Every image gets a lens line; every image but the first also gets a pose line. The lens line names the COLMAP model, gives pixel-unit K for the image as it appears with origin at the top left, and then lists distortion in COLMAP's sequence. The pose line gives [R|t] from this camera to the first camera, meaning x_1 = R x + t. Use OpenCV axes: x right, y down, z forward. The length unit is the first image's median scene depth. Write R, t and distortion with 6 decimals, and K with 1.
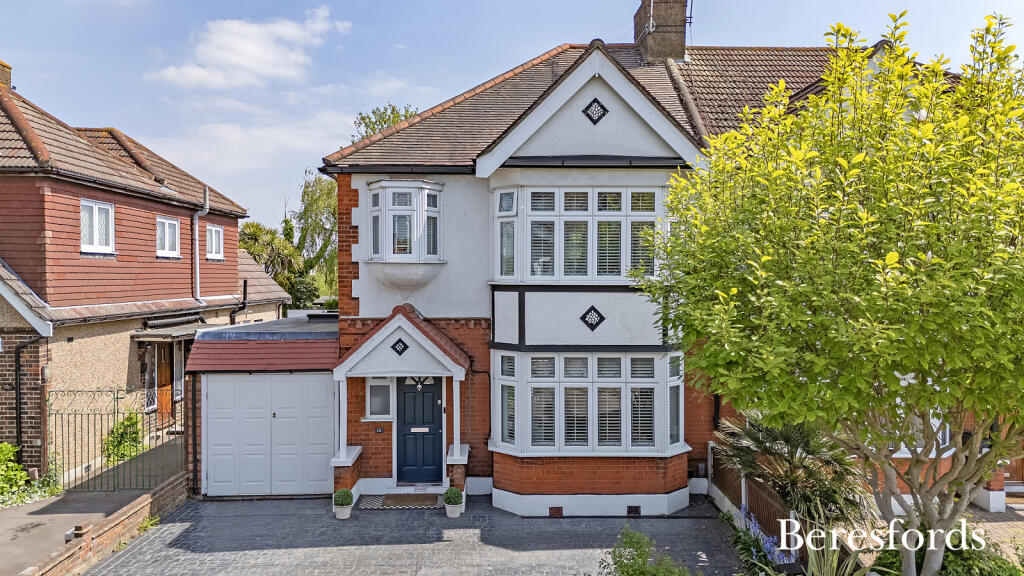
lens RADIAL K [[732.2, 0, 511.5], [0, 732.2, 284.7], [0, 0, 1]] dist [0.003551, 0.000175]
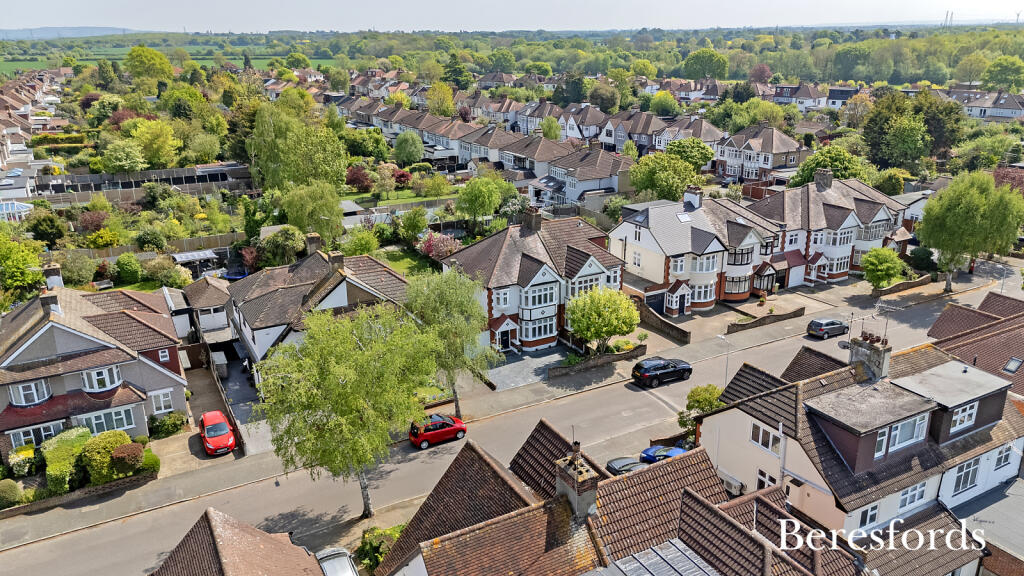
lens RADIAL K [[732.2, 0, 511.4], [0, 732.2, 288.5], [0, 0, 1]] dist [0.003551, 0.000175]
pose [[0.878991, -0.159101, 0.449514, -2.299304], [0.023520, 0.956013, 0.292380, -1.576476], [-0.476259, -0.246426, 0.844069, -3.083800]]
